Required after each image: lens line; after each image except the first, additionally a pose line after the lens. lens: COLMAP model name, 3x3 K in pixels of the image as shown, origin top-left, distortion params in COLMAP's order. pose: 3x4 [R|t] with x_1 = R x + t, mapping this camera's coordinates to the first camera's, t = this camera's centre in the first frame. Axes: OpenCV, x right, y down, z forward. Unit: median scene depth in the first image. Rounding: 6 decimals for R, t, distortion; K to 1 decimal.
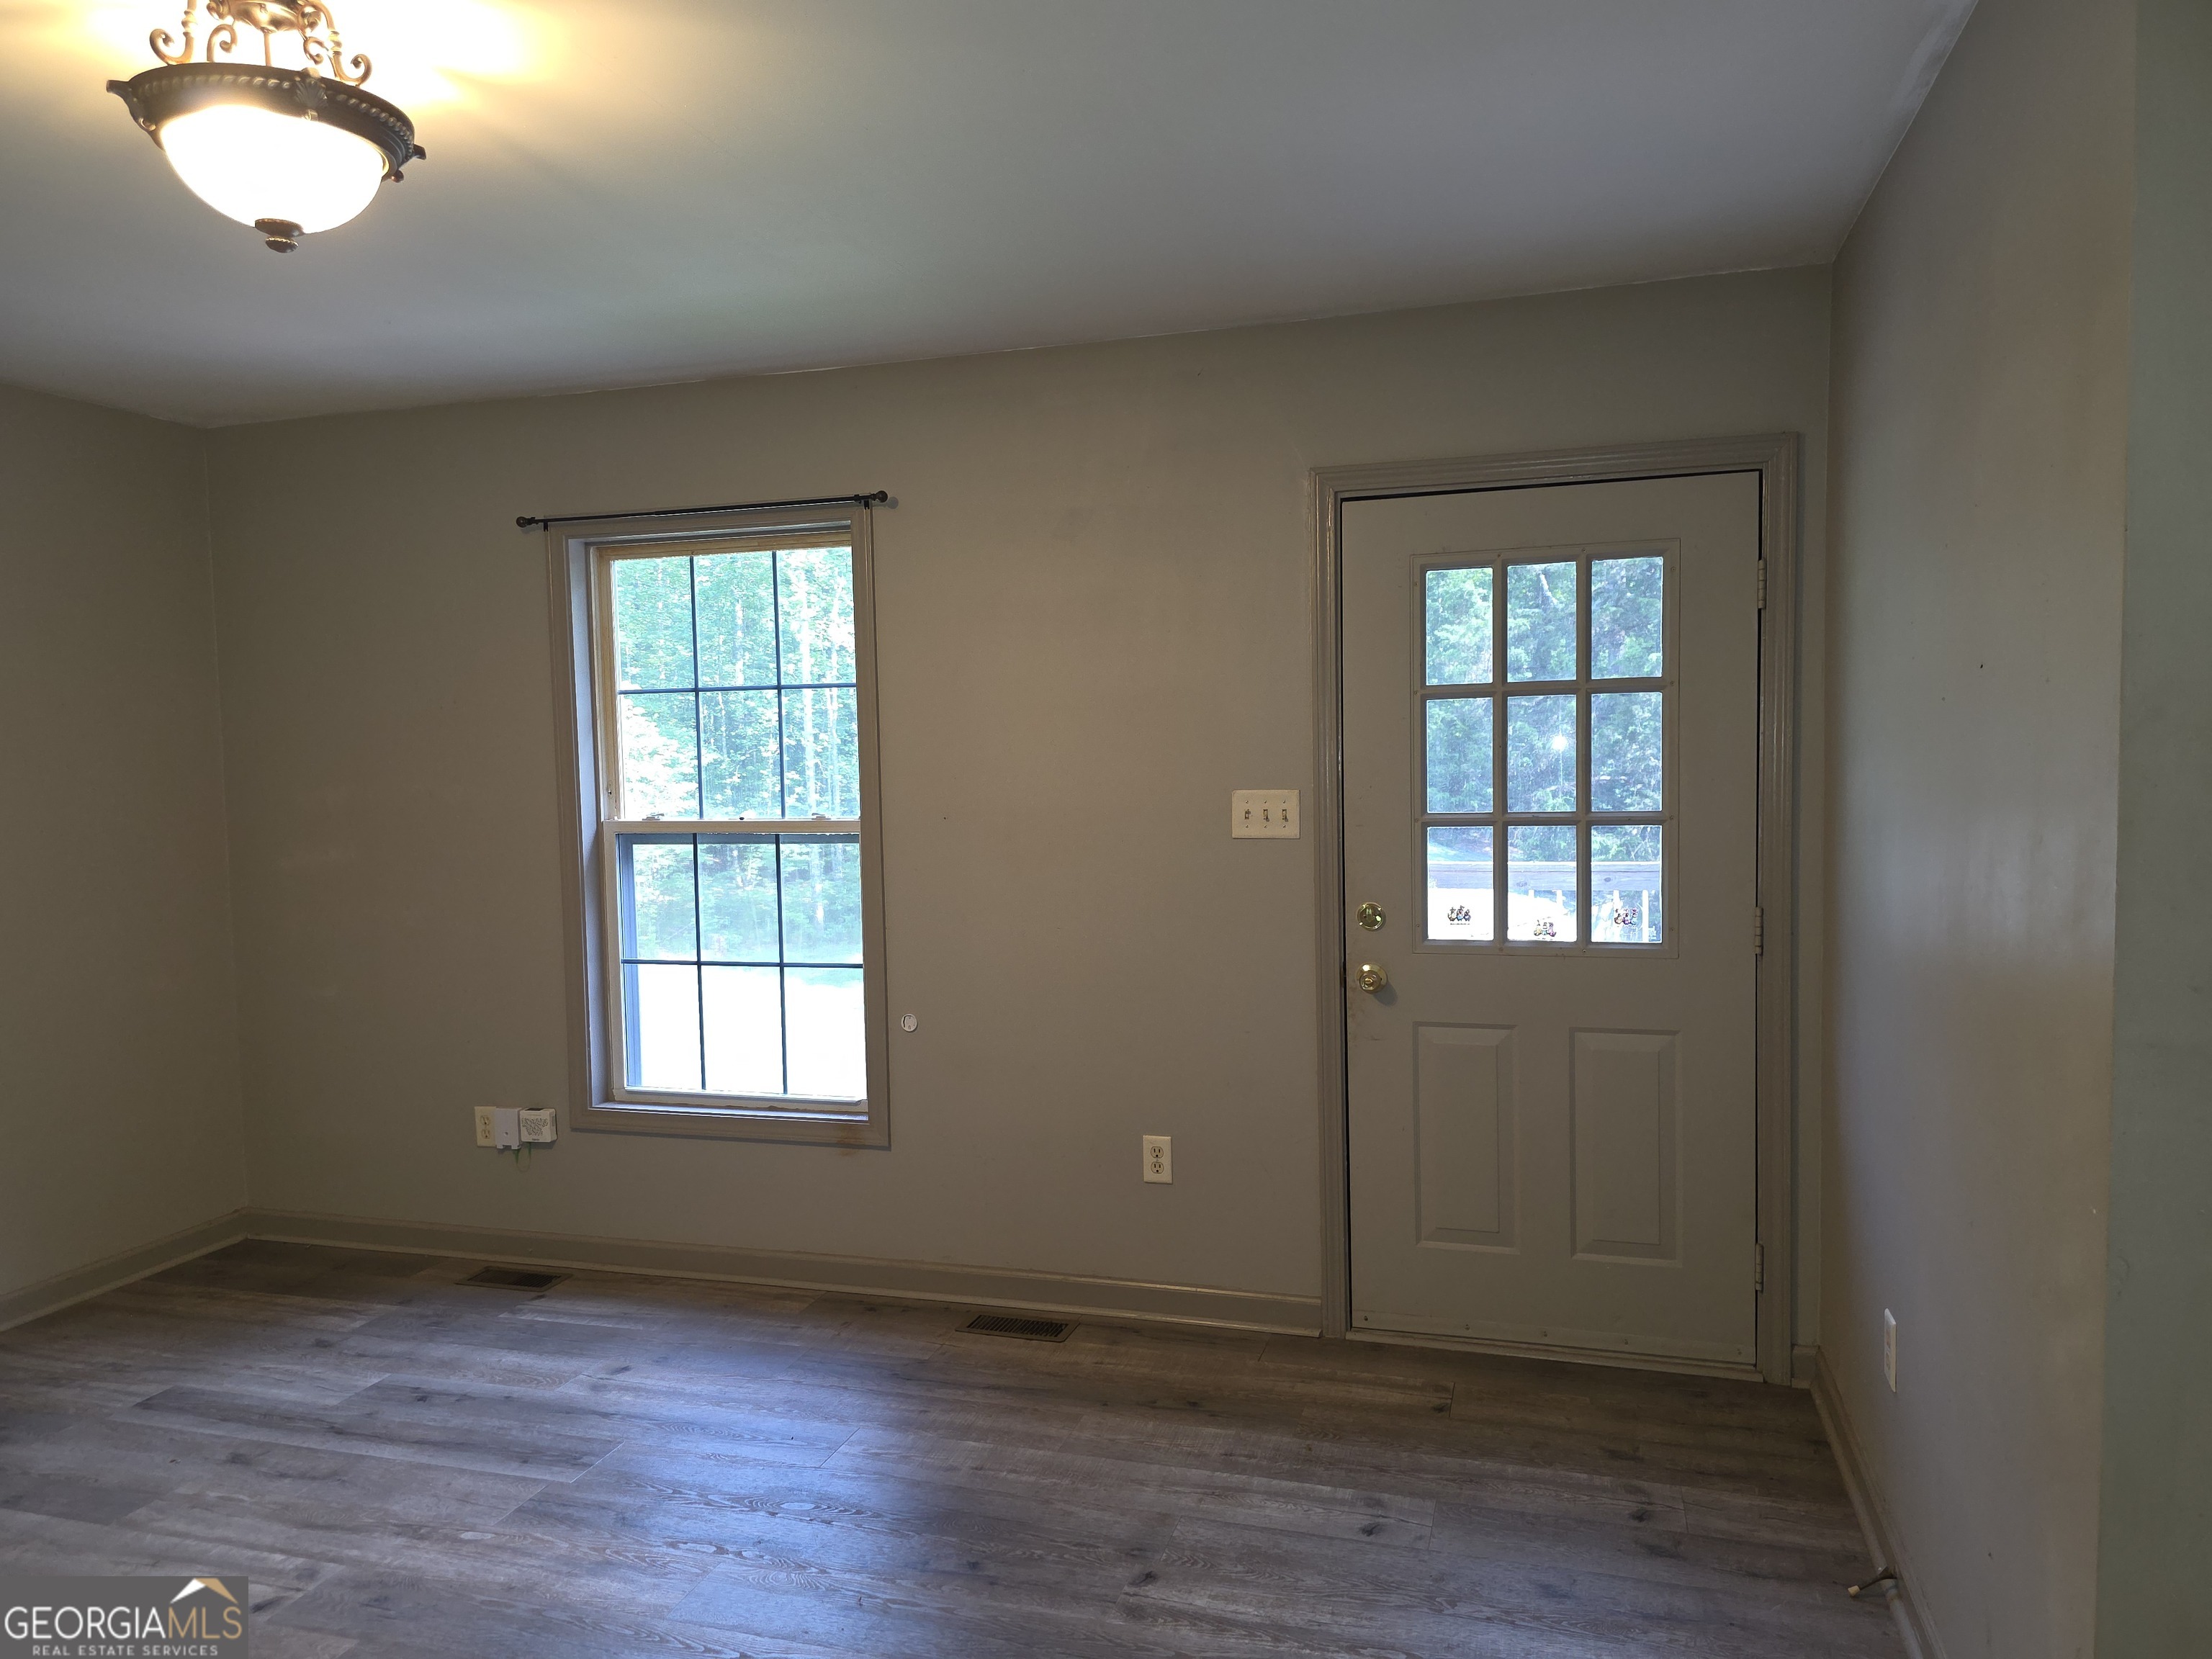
lens RADIAL K [[1490.9, 0, 1106.0], [0, 1490.9, 829.5], [0, 0, 1]] dist [0.066302, -0.050094]
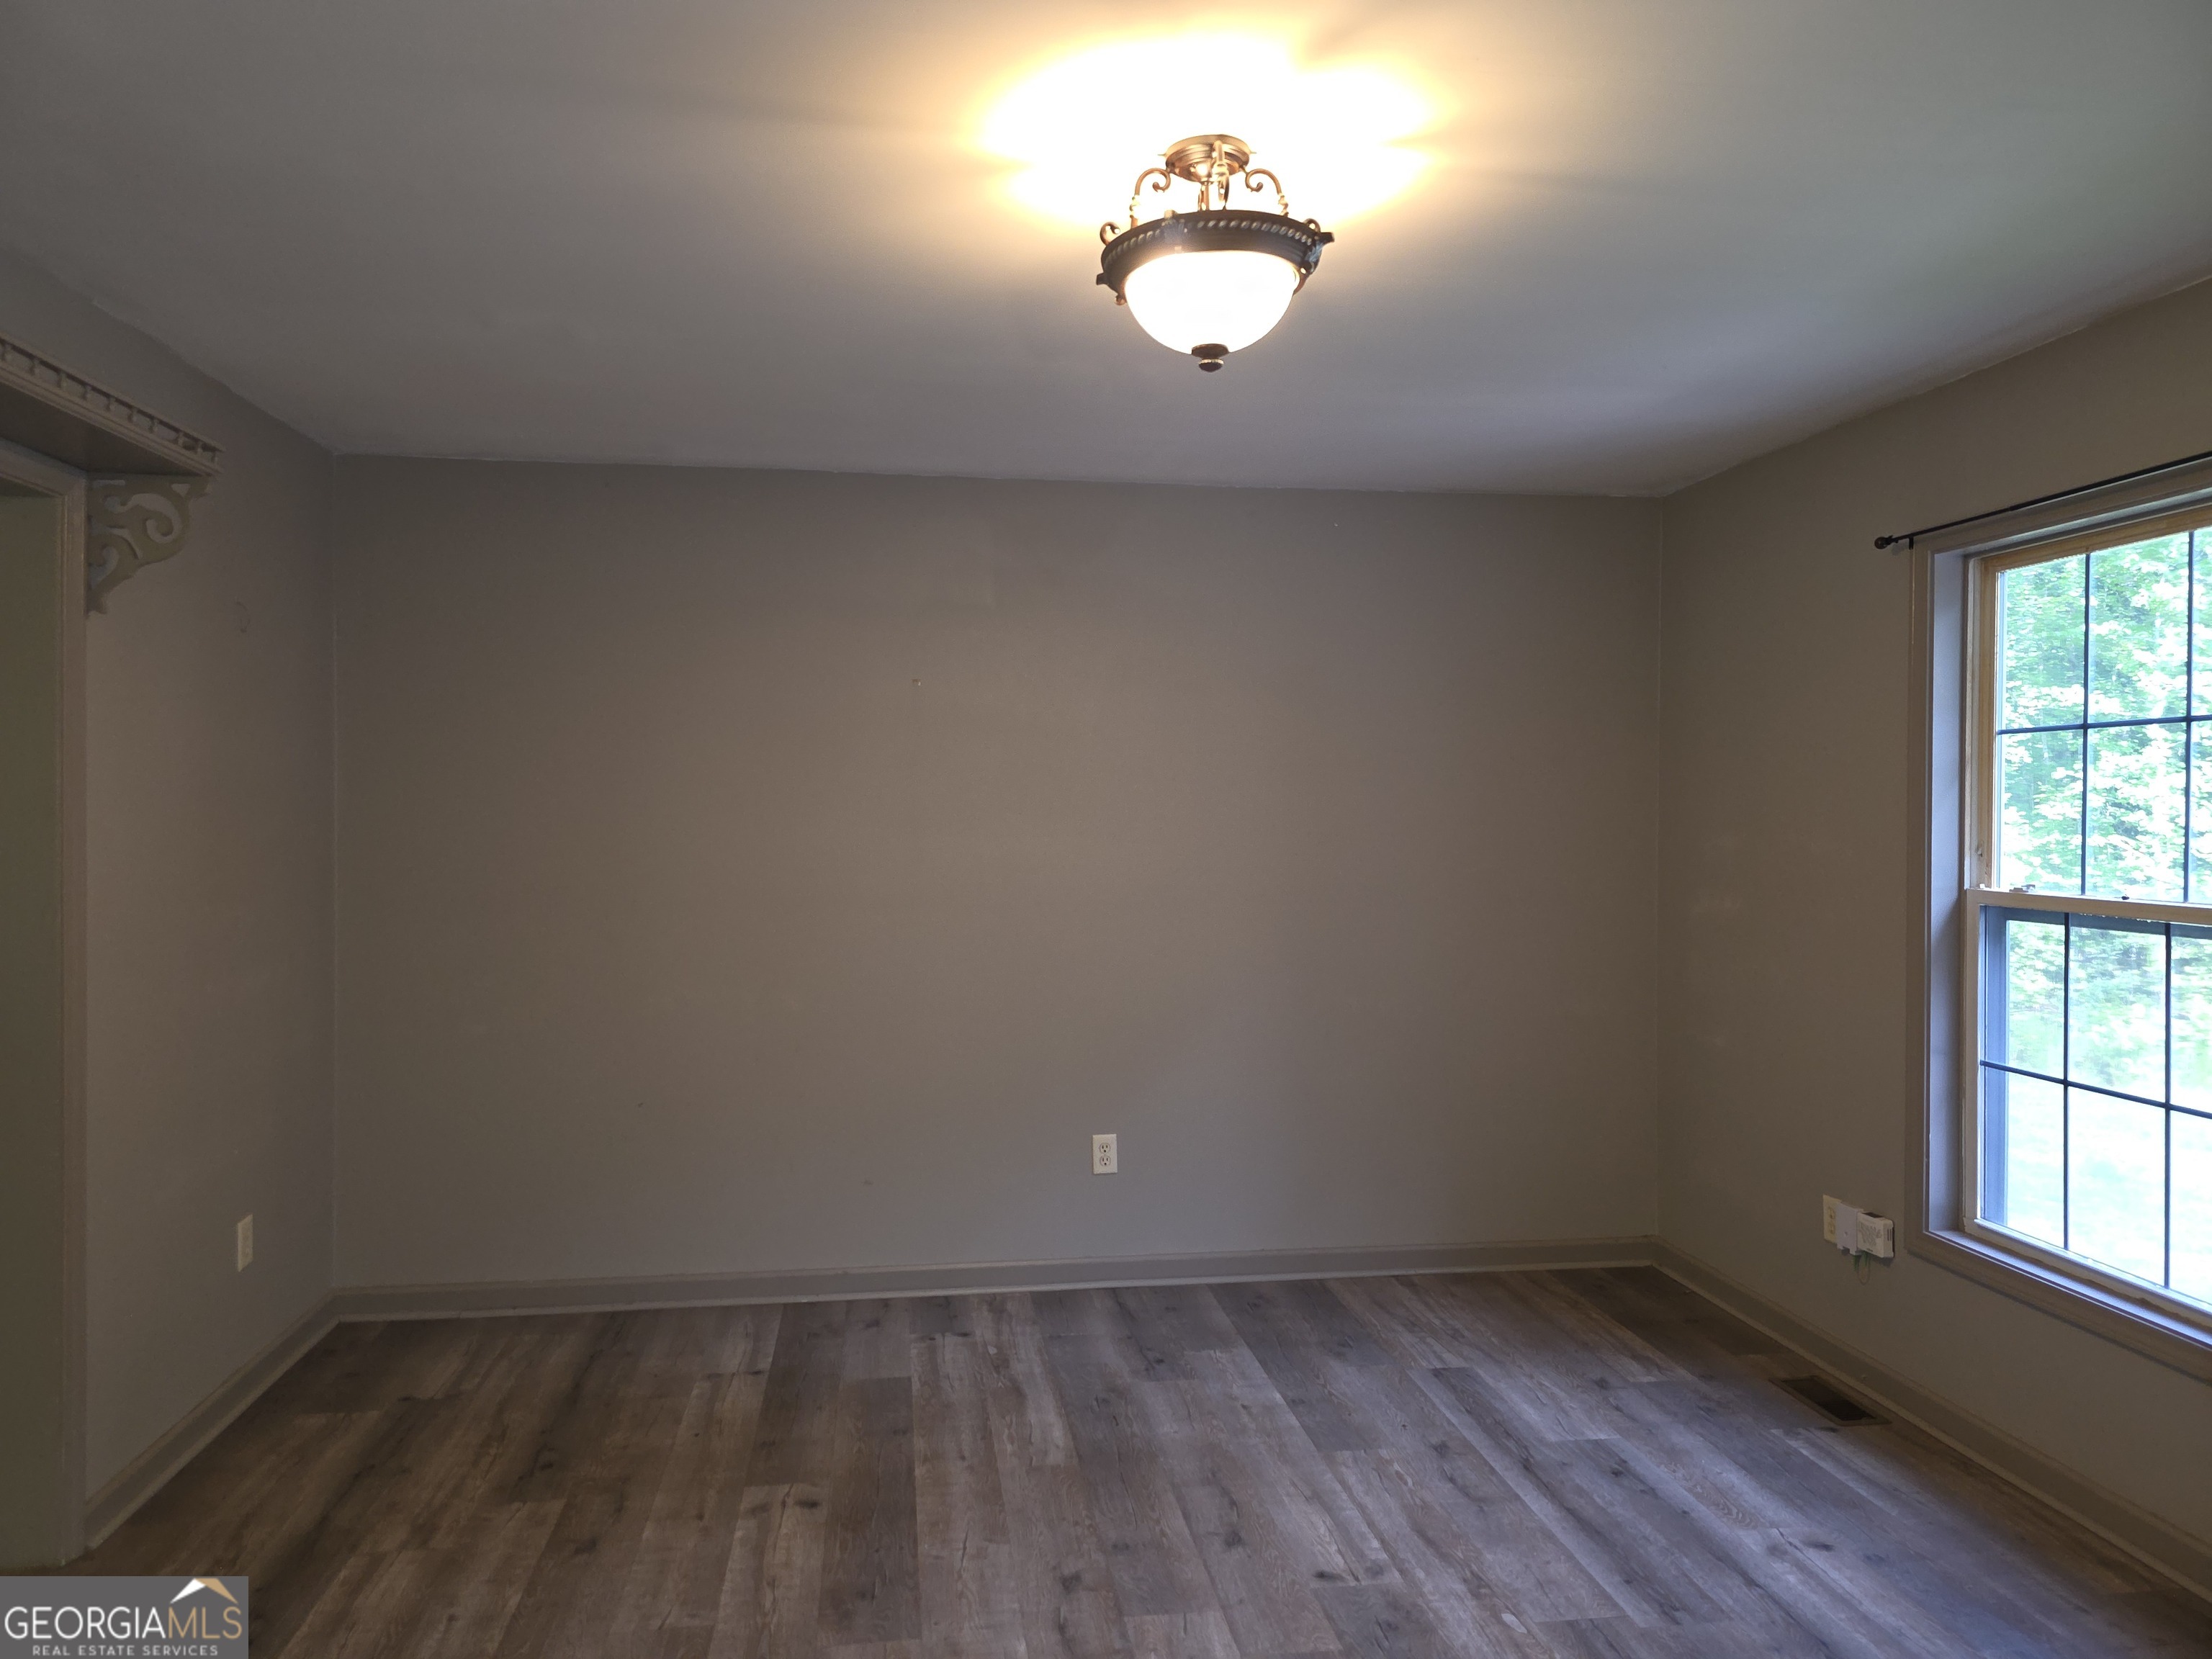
lens RADIAL K [[1486.0, 0, 1104.5], [0, 1486.0, 809.3], [0, 0, 1]] dist [0.064594, -0.052563]
pose [[0.425625, 0.021510, -0.904644, 0.244393], [-0.058163, 0.998301, -0.003628, -0.021389], [0.903028, 0.054161, 0.426153, 0.249567]]
